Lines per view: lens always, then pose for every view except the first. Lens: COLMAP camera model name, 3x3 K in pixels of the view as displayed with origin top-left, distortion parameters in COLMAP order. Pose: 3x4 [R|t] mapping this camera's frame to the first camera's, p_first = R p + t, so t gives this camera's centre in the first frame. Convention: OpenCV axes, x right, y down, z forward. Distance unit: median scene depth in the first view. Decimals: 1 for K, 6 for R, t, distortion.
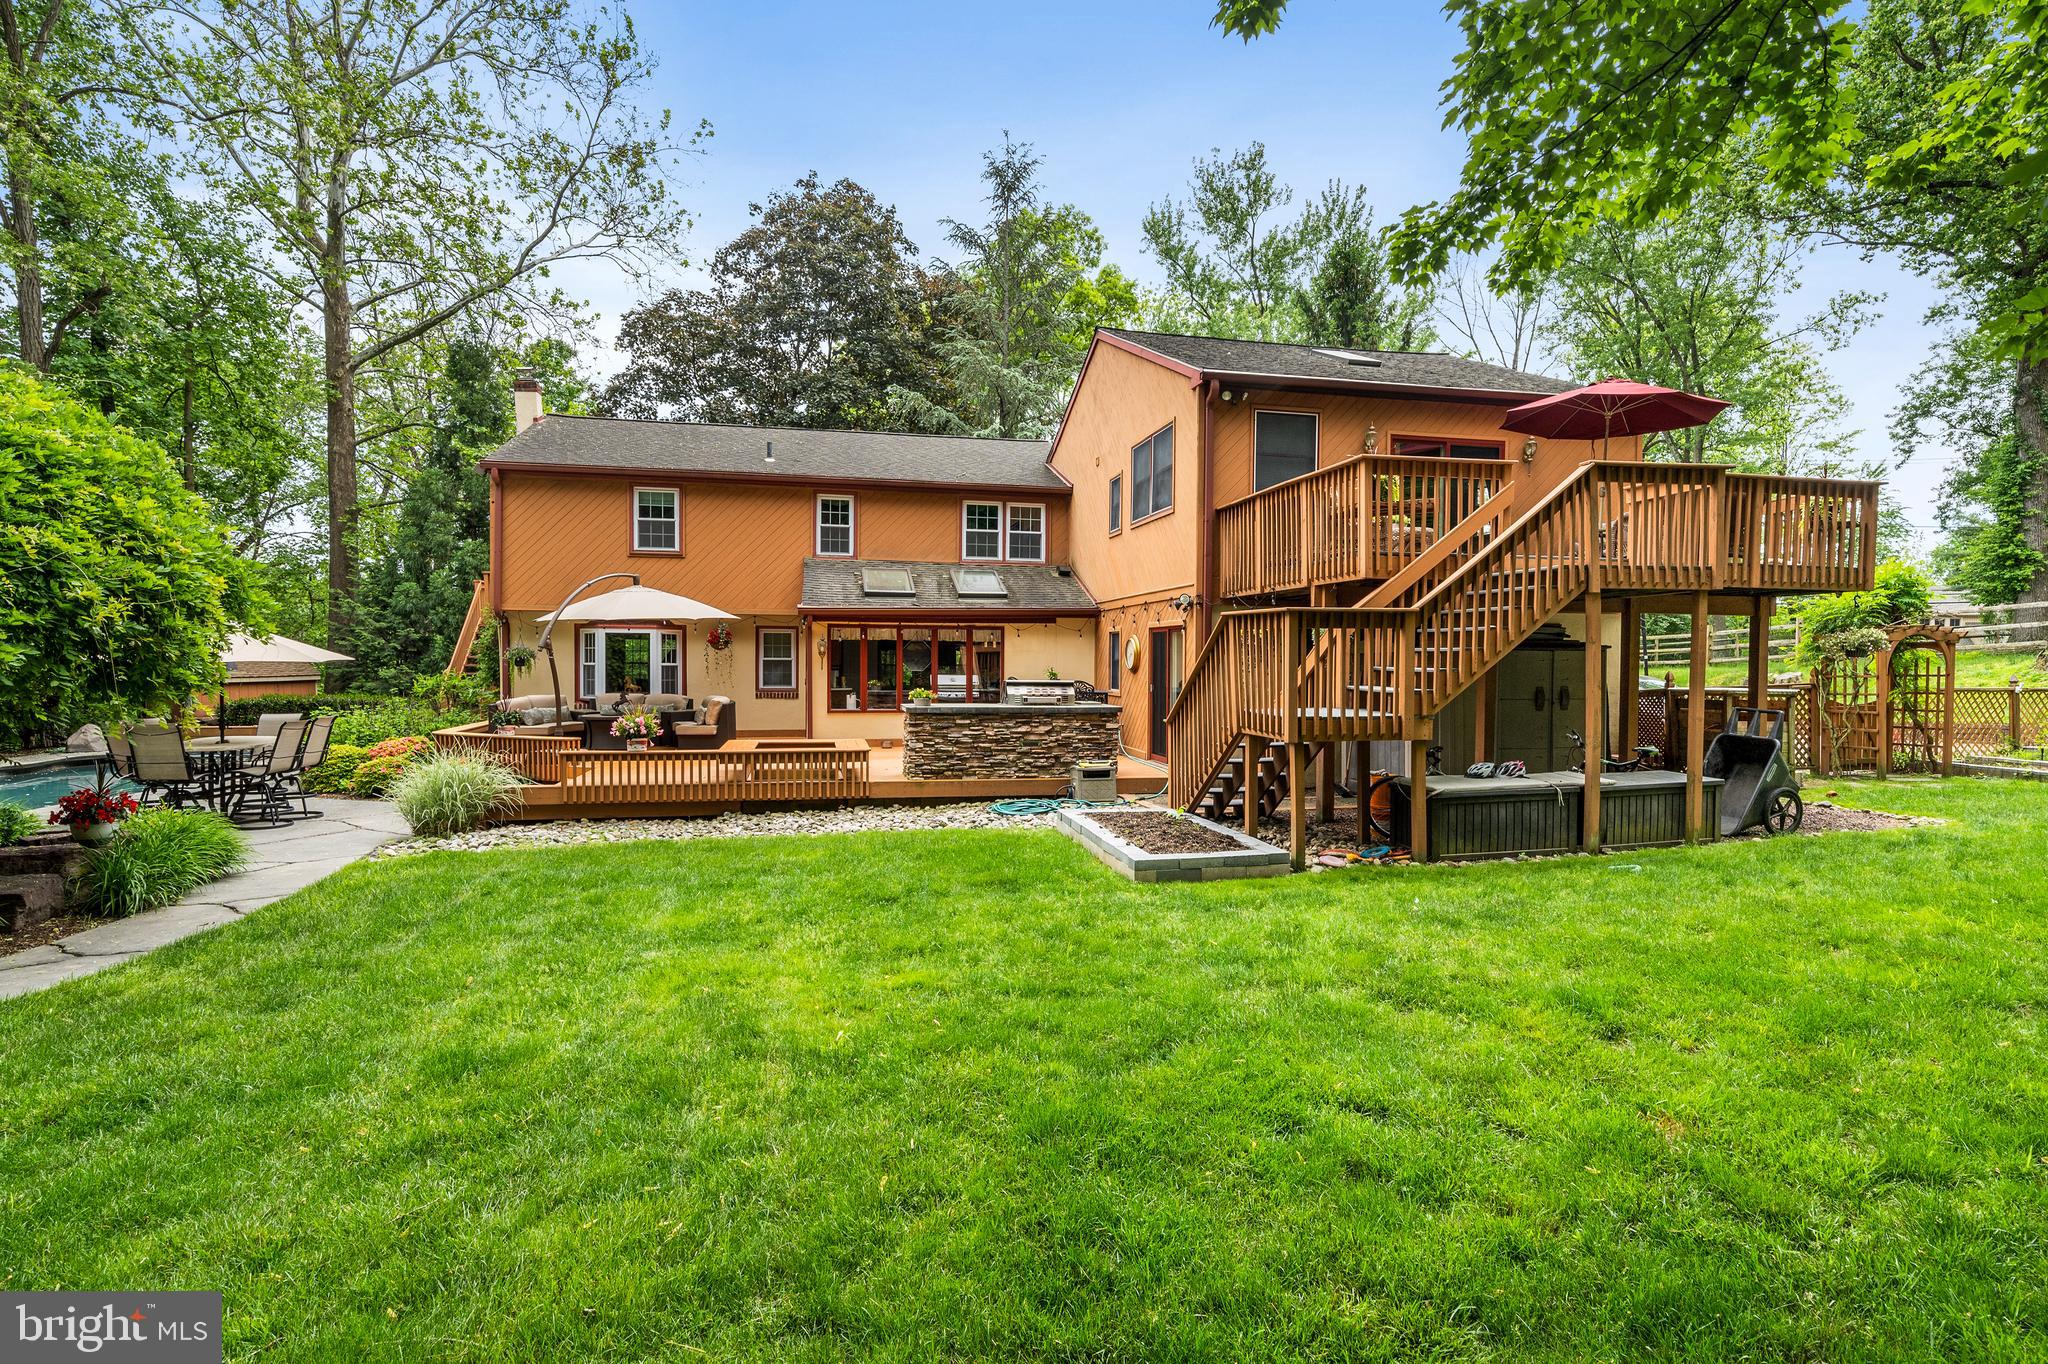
lens RADIAL K [[992.4, 0, 1037.6], [0, 992.4, 669.7], [0, 0, 1]] dist [-0.000457, -0.000818]
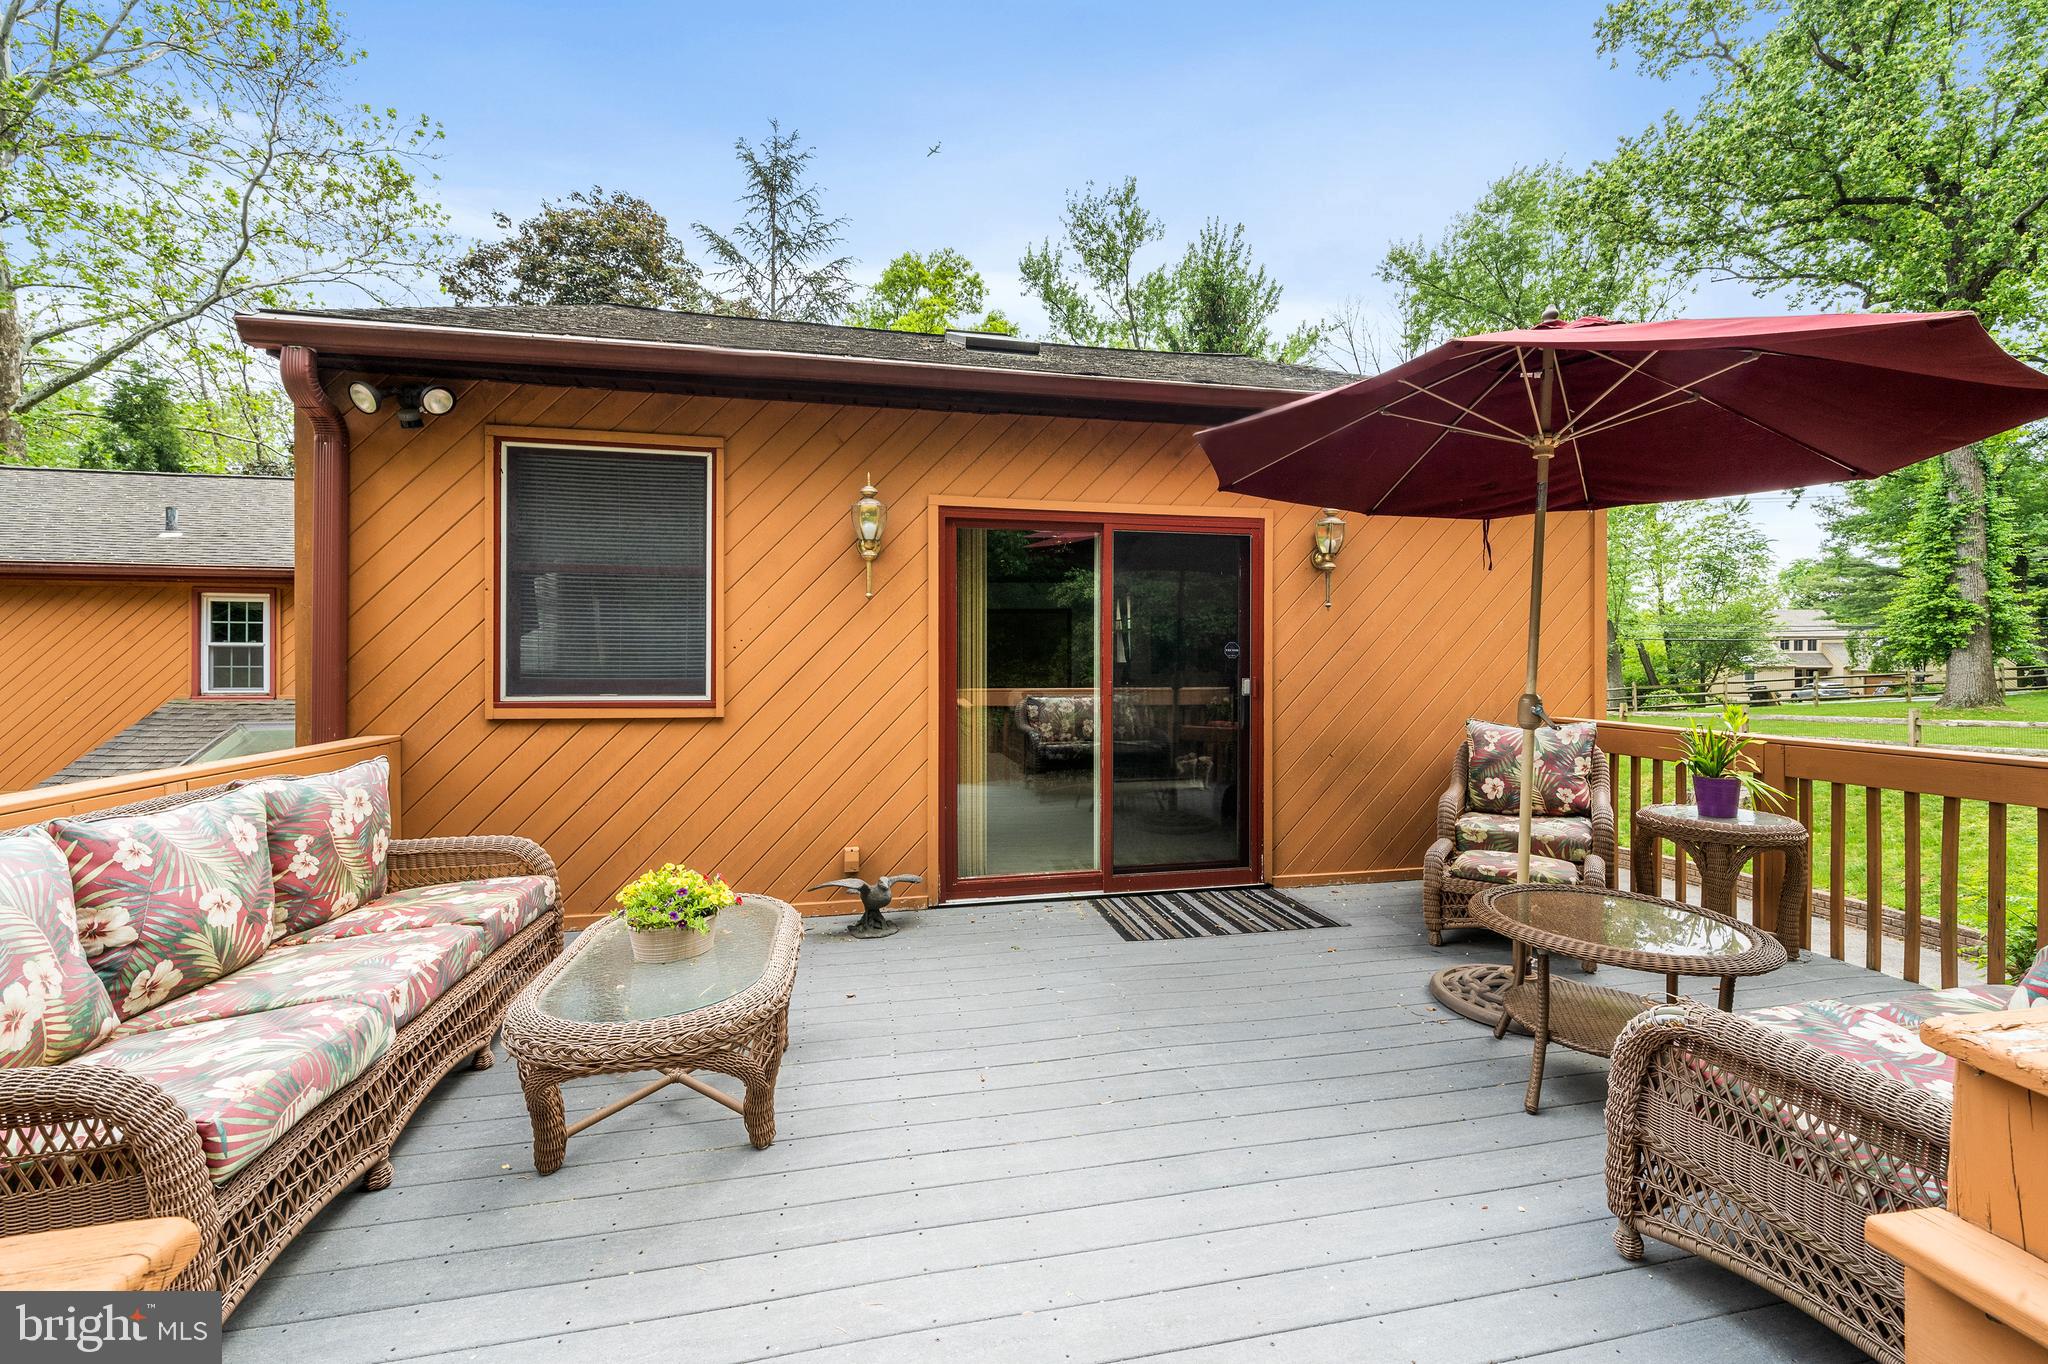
lens RADIAL K [[830.9, 0, 1016.6], [0, 830.9, 667.5], [0, 0, 1]] dist [-0.003461, -0.000014]
pose [[0.999976, -0.006789, -0.000956, 0.107378], [0.006782, 0.999957, -0.006350, -0.048708], [0.000999, 0.006343, 0.999979, 0.192787]]
